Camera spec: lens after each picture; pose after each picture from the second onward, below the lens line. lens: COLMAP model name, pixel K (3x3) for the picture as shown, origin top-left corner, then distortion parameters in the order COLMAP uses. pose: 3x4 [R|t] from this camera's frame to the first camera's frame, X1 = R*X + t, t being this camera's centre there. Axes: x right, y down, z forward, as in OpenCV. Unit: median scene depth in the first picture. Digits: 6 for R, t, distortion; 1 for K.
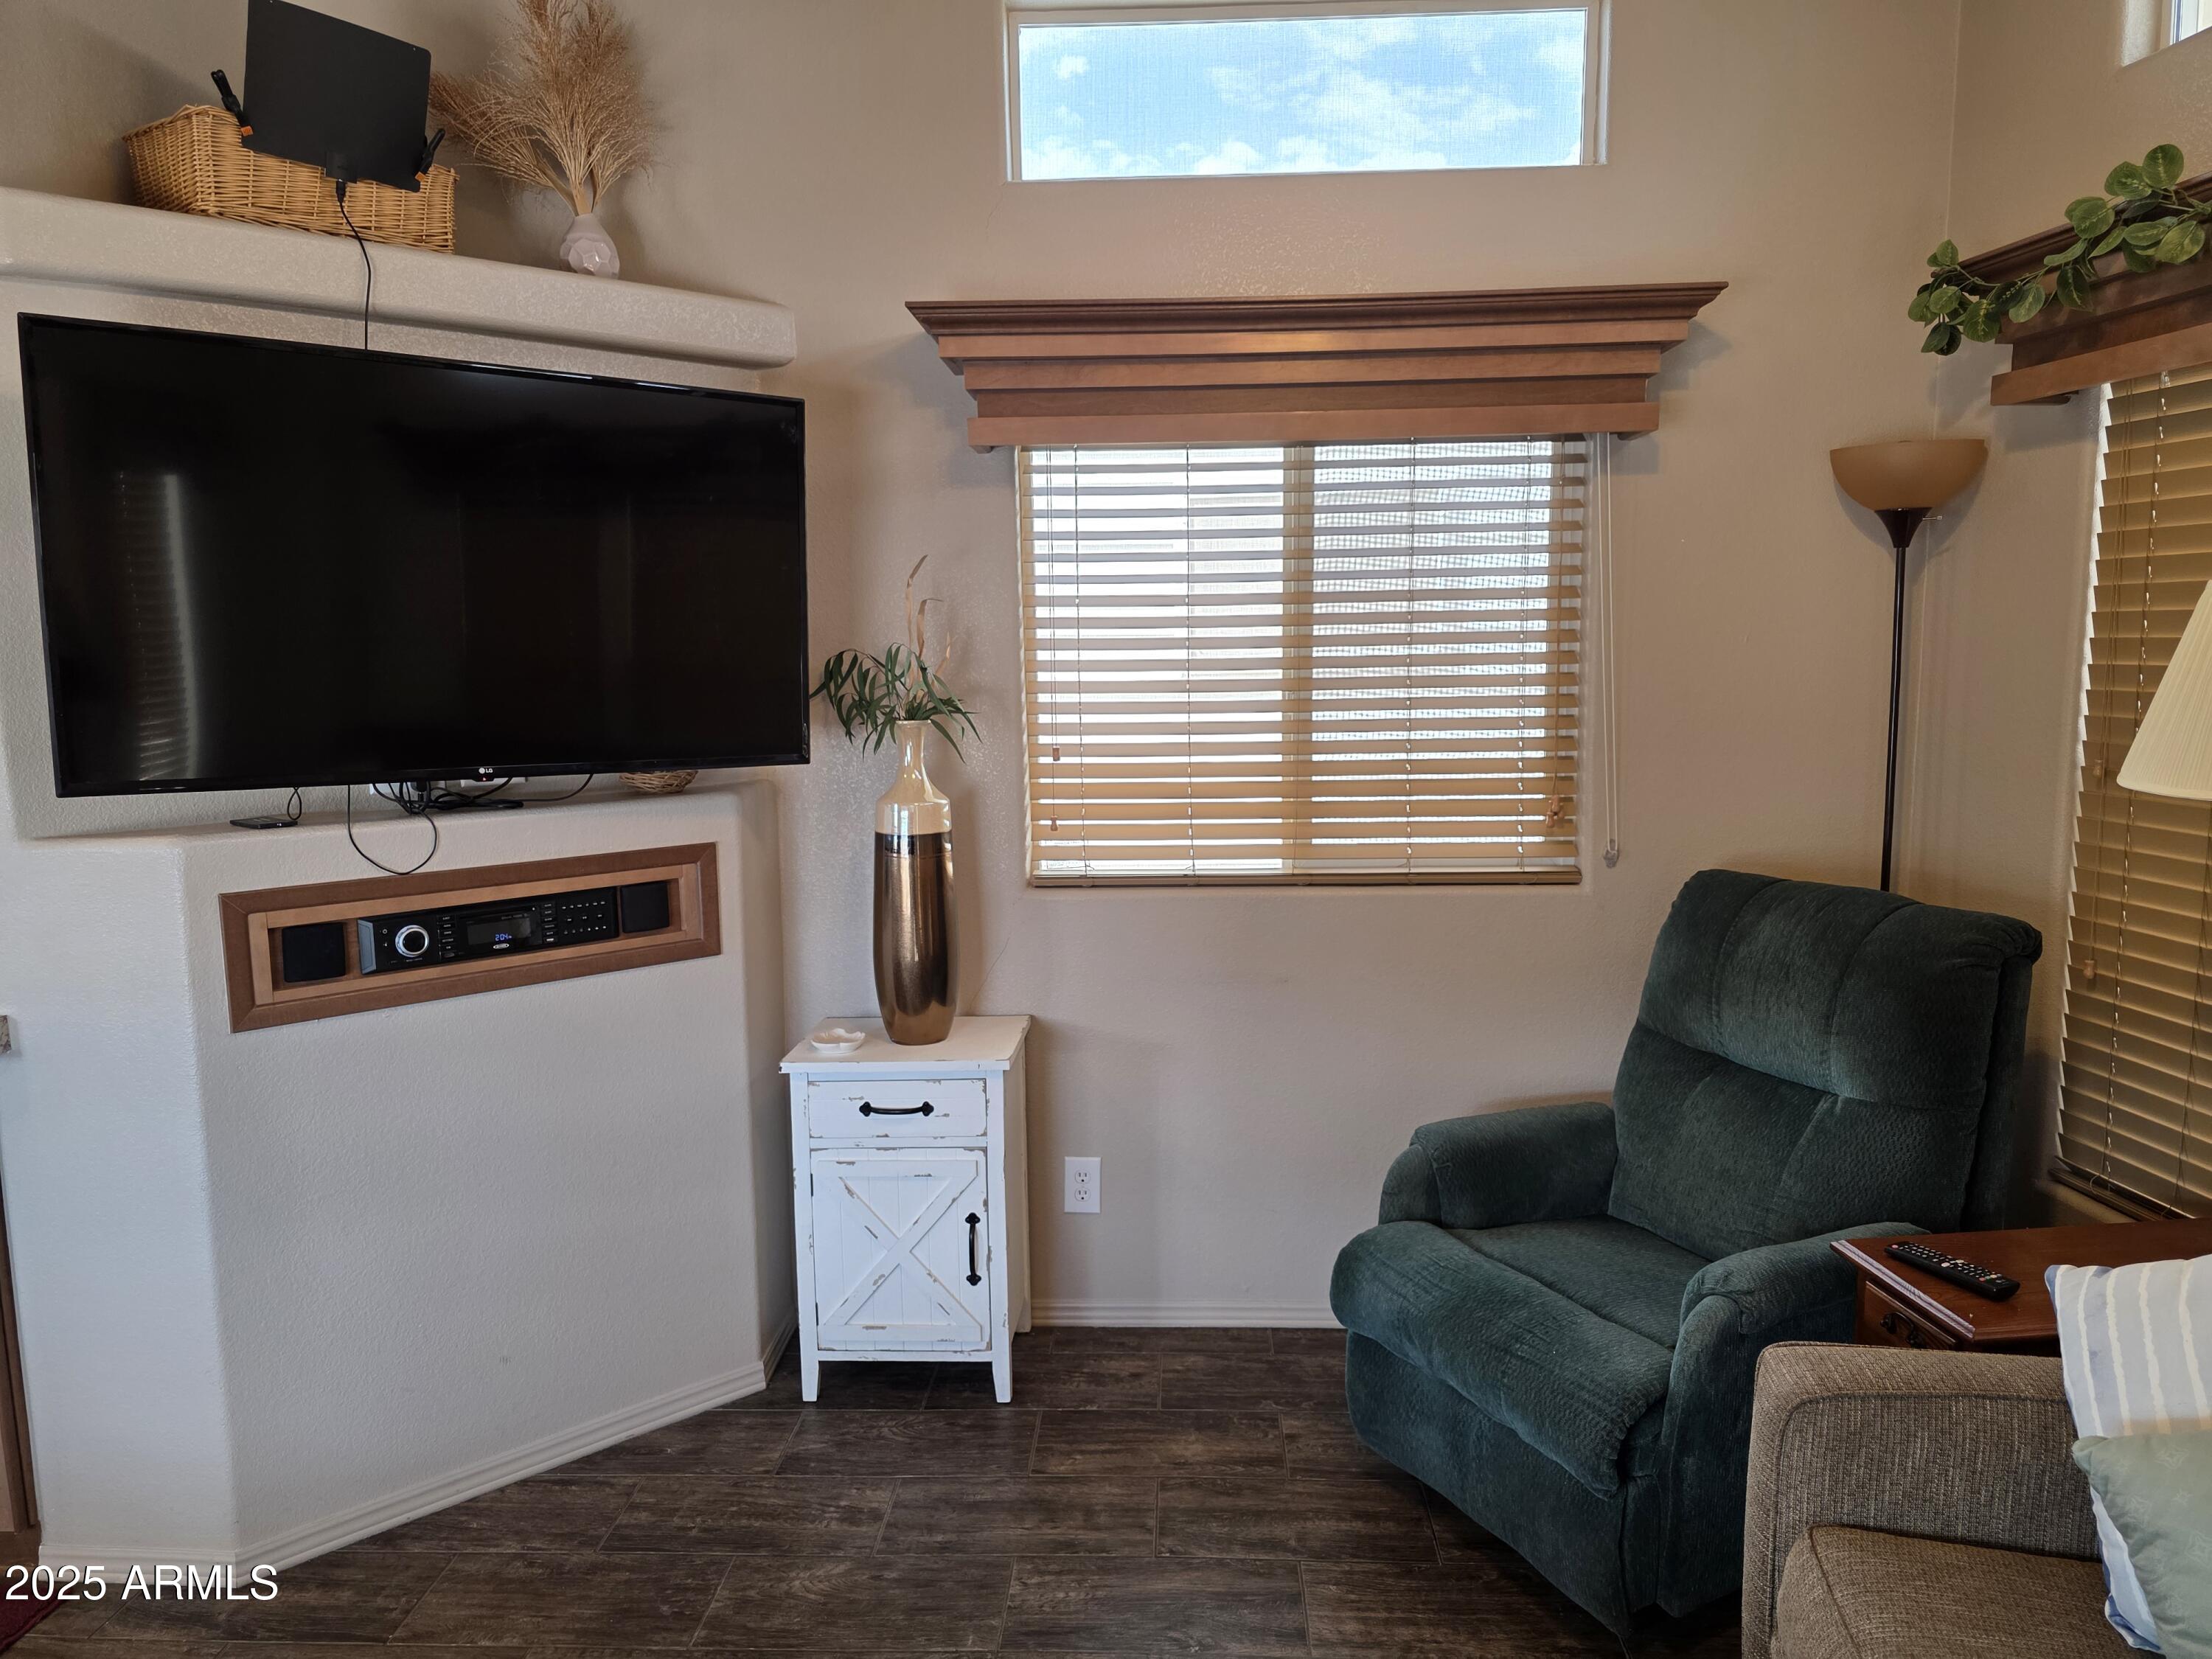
lens RADIAL K [[1490.5, 0, 1104.5], [0, 1490.5, 831.3], [0, 0, 1]] dist [0.039507, -0.039565]
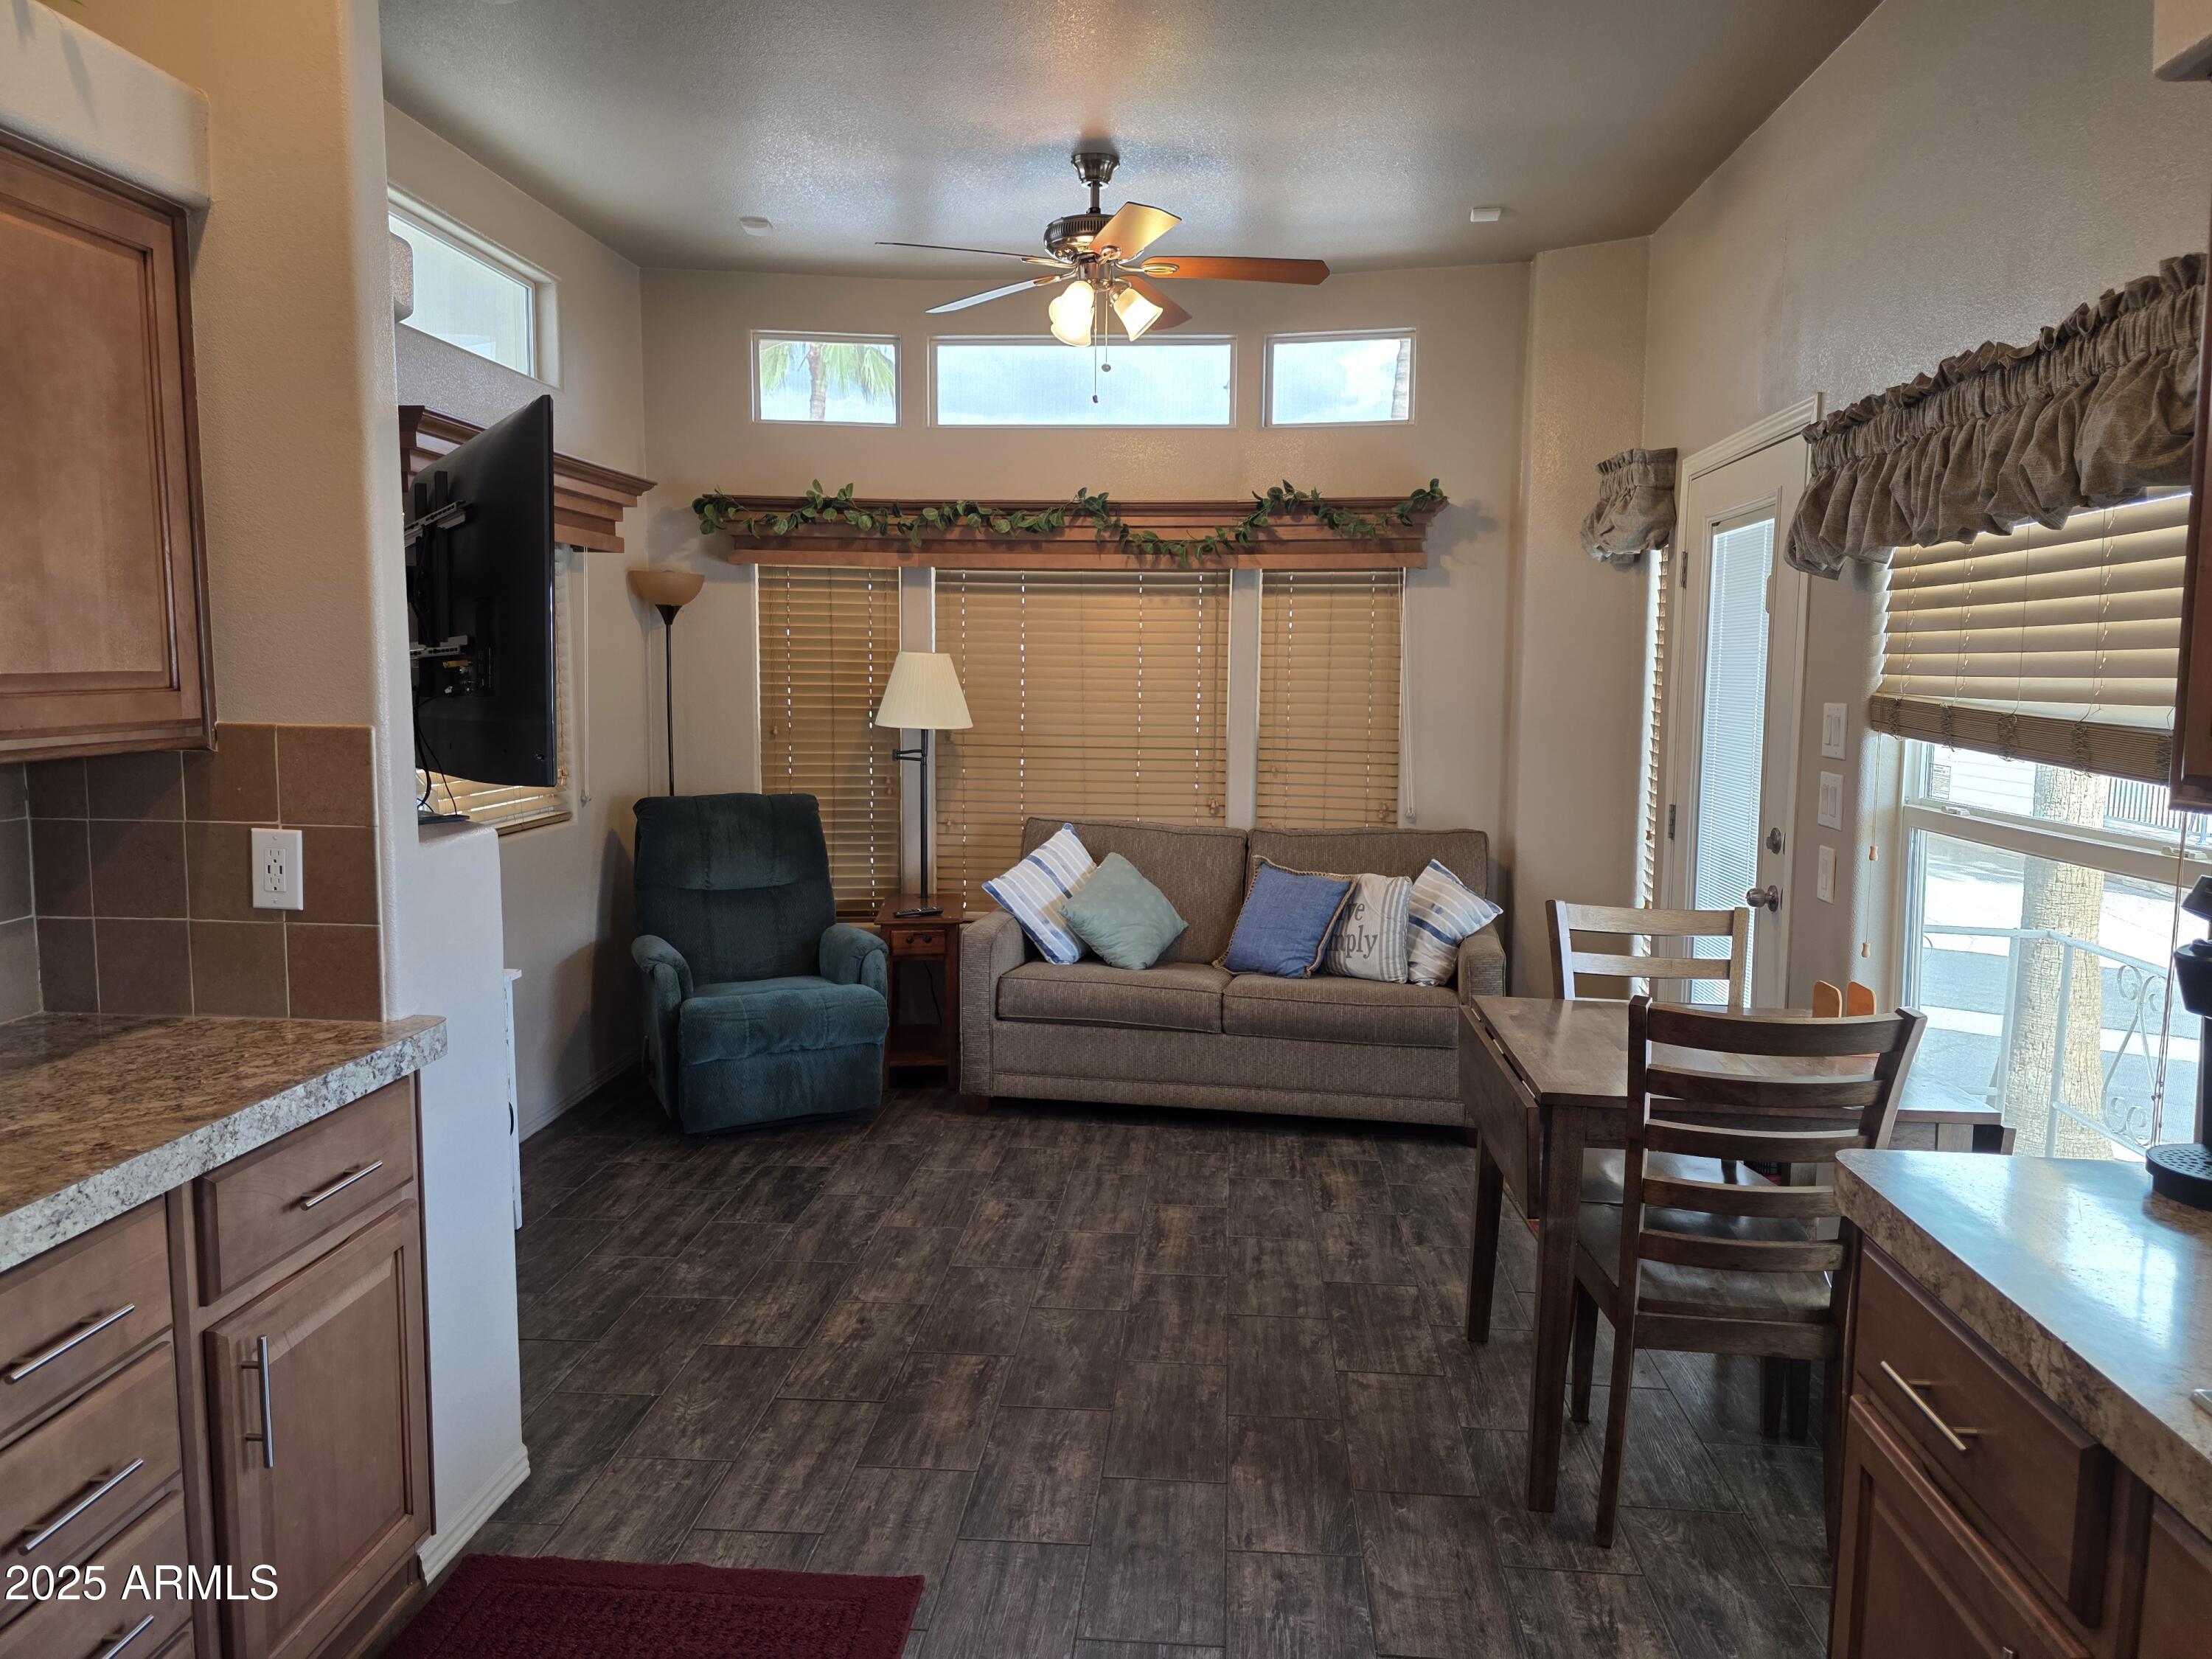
lens RADIAL K [[1490.5, 0, 1108.4], [0, 1490.5, 815.2], [0, 0, 1]] dist [0.039507, -0.039565]
pose [[0.038030, -0.085249, 0.995634, -1.553339], [0.122809, 0.989200, 0.080007, -0.034251], [-0.991701, 0.119230, 0.048089, 0.412419]]
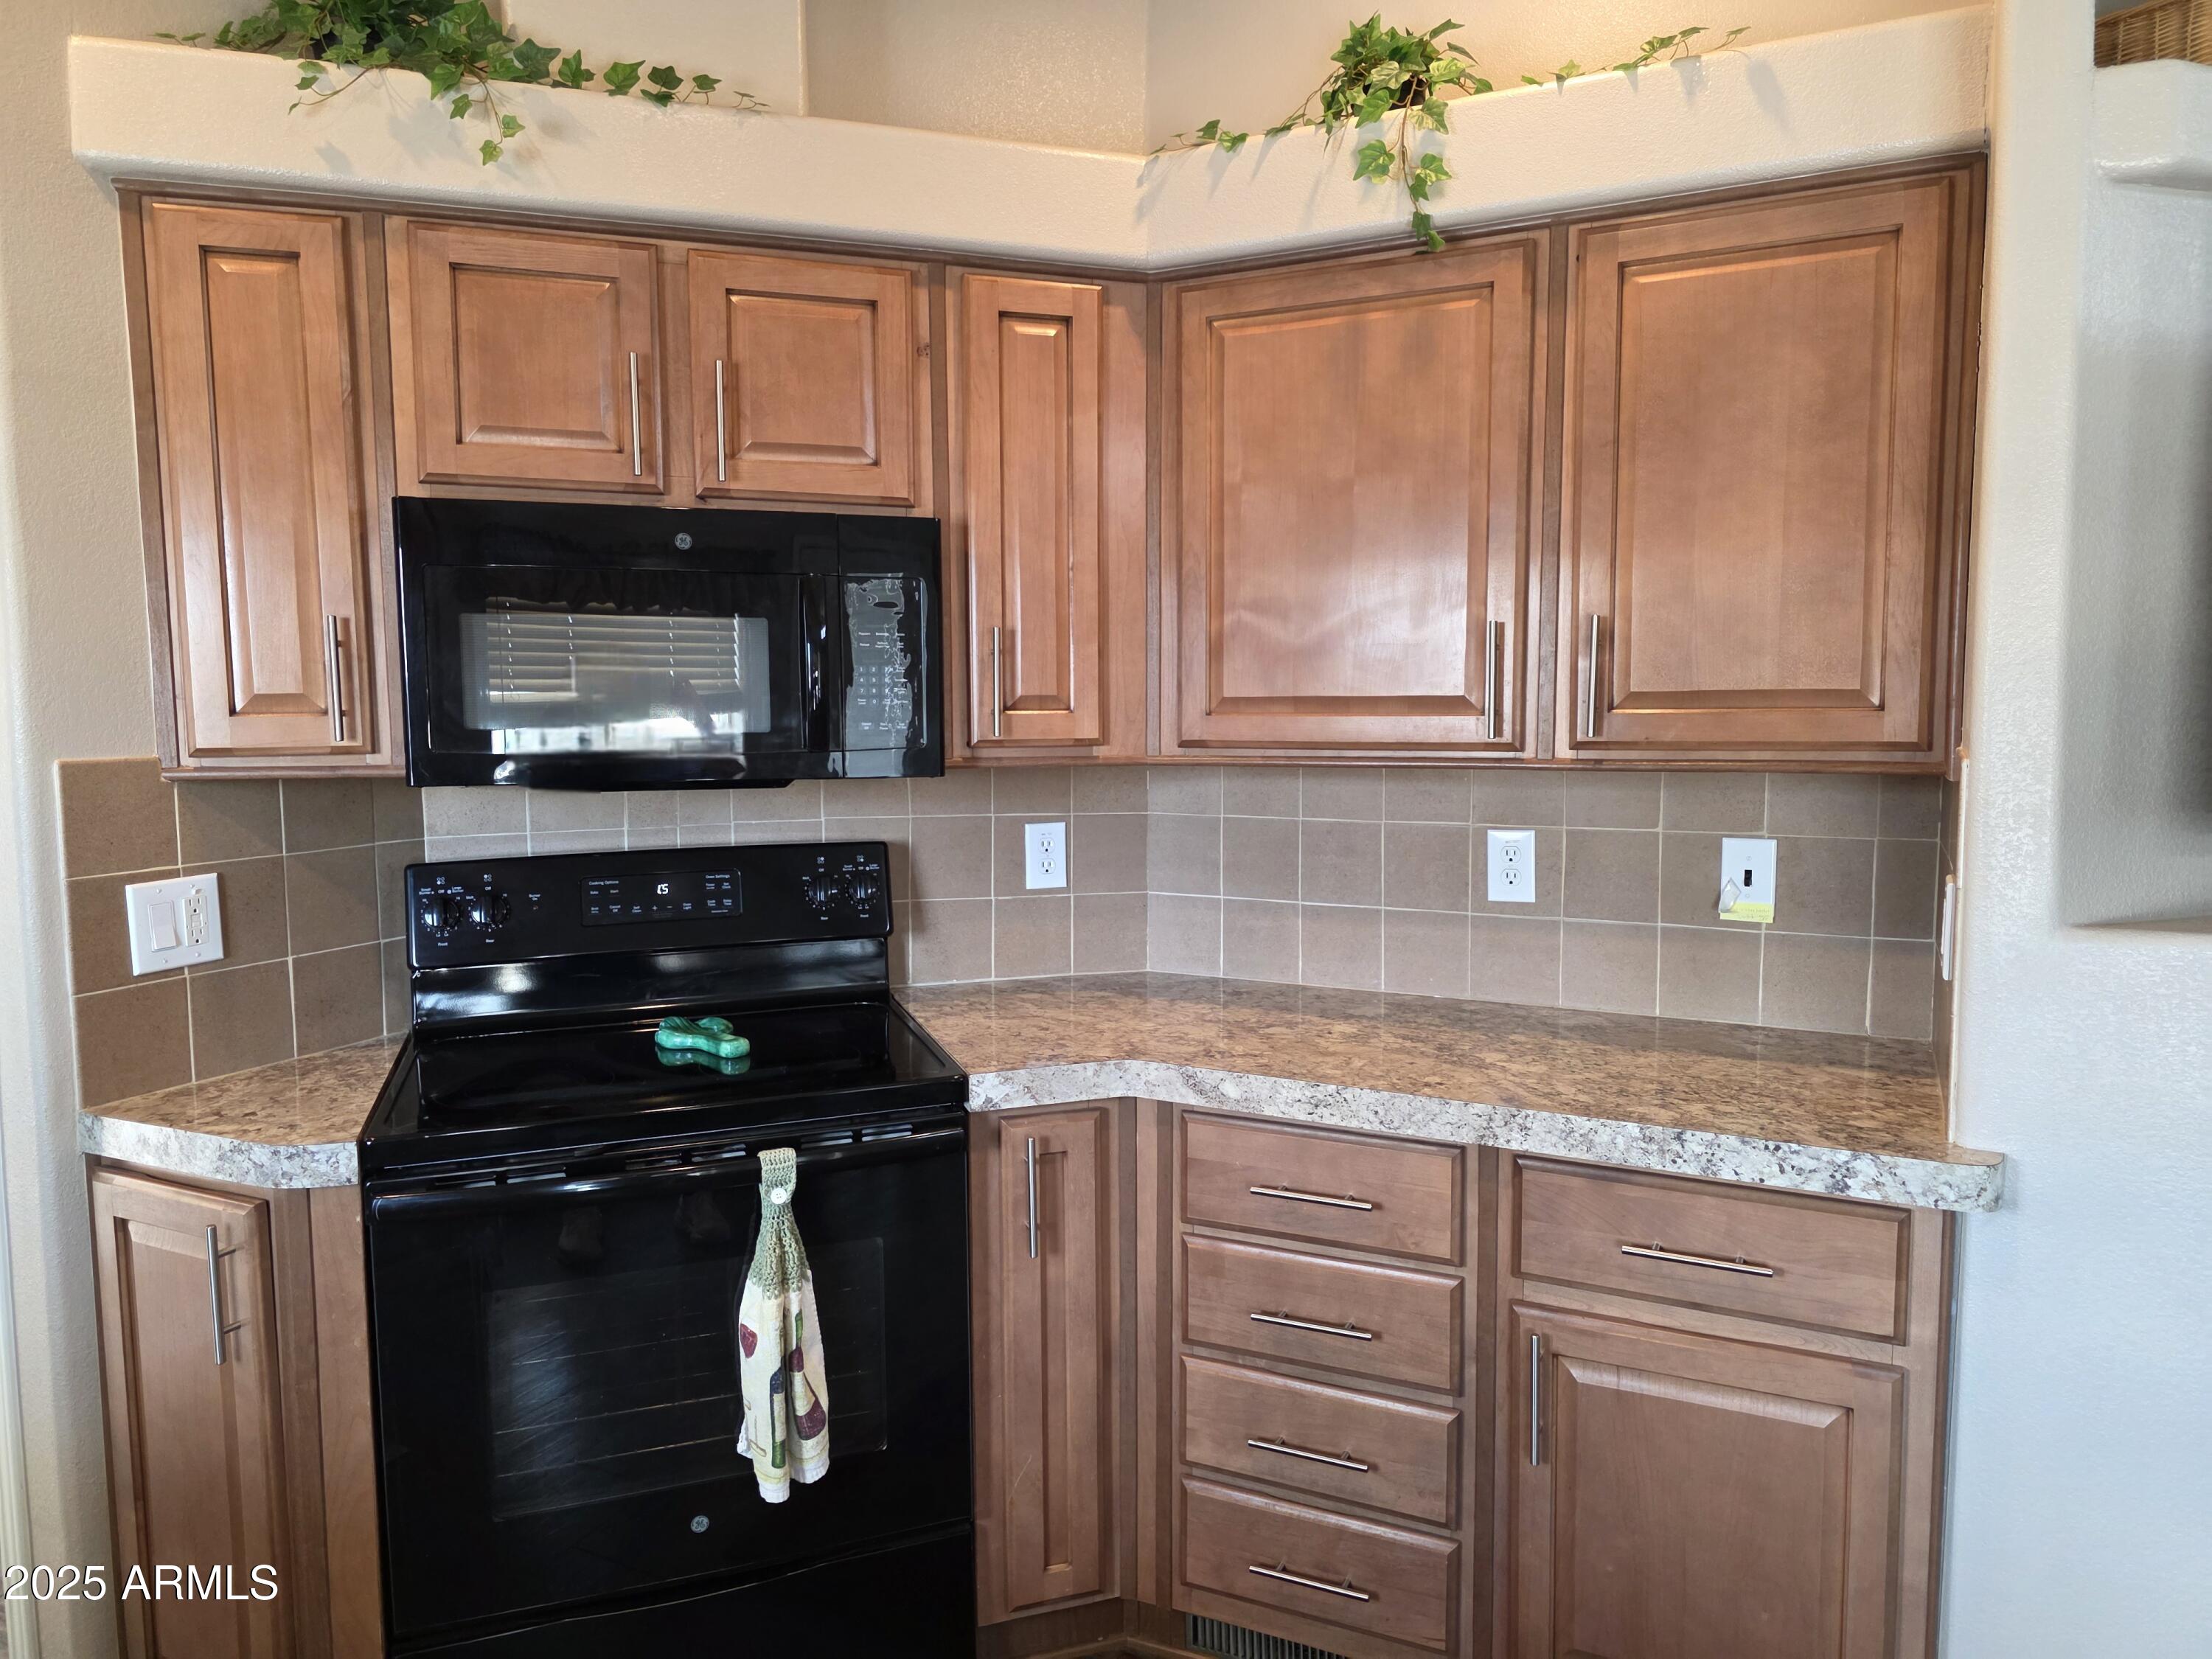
lens RADIAL K [[1490.5, 0, 1154.4], [0, 1490.5, 826.5], [0, 0, 1]] dist [0.039507, -0.039565]
pose [[0.916890, 0.046441, -0.396430, -0.750164], [-0.059877, 0.997973, -0.021577, -0.001502], [0.394624, 0.043521, 0.917811, 0.111025]]
